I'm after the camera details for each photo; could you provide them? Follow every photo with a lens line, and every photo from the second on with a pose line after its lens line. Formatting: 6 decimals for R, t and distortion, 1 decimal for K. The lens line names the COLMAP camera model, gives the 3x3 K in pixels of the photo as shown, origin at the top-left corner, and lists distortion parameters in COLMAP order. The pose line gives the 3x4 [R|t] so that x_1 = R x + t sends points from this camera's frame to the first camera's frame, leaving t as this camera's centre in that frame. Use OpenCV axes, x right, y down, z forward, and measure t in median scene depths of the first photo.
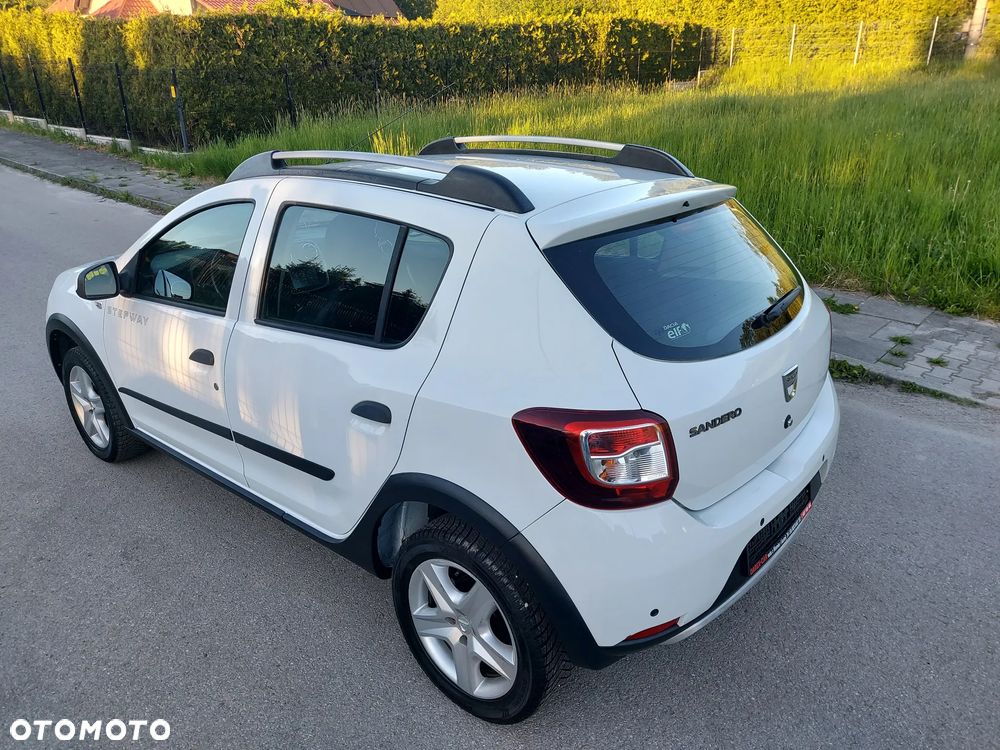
lens RADIAL K [[733.1, 0, 490.2], [0, 733.1, 382.0], [0, 0, 1]] dist [0.047273, -0.033447]
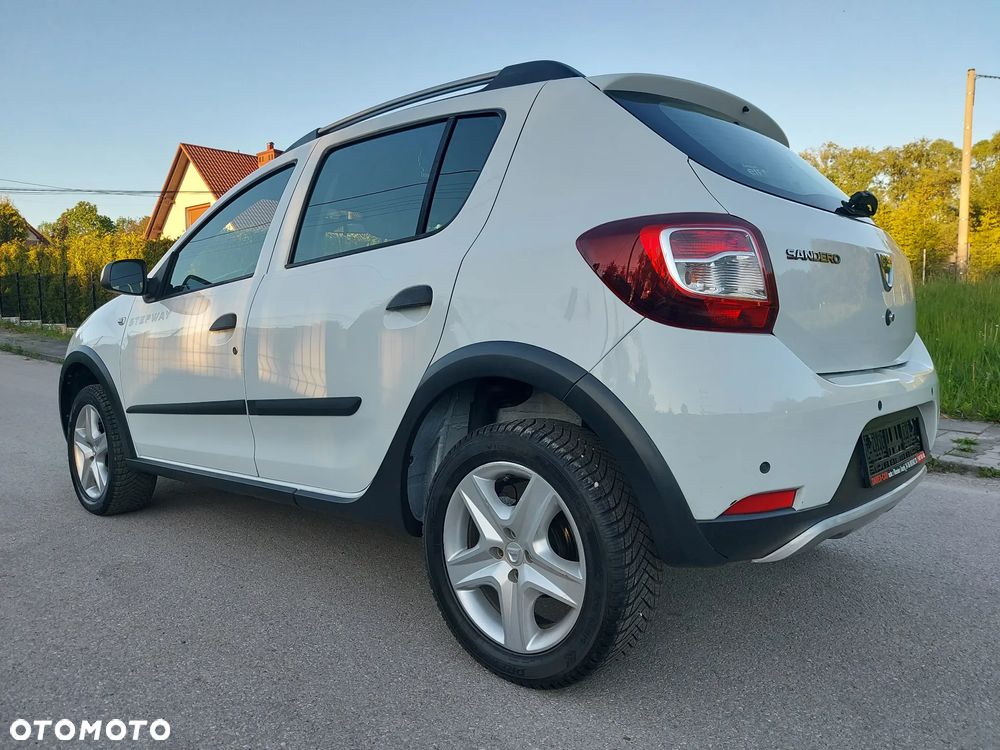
lens RADIAL K [[735.5, 0, 494.4], [0, 735.5, 380.5], [0, 0, 1]] dist [0.049882, -0.040242]
pose [[0.999786, 0.001496, -0.020609, -0.036934], [-0.007841, 0.950254, -0.311376, 0.364820], [0.019118, 0.311471, 0.950063, 0.170092]]
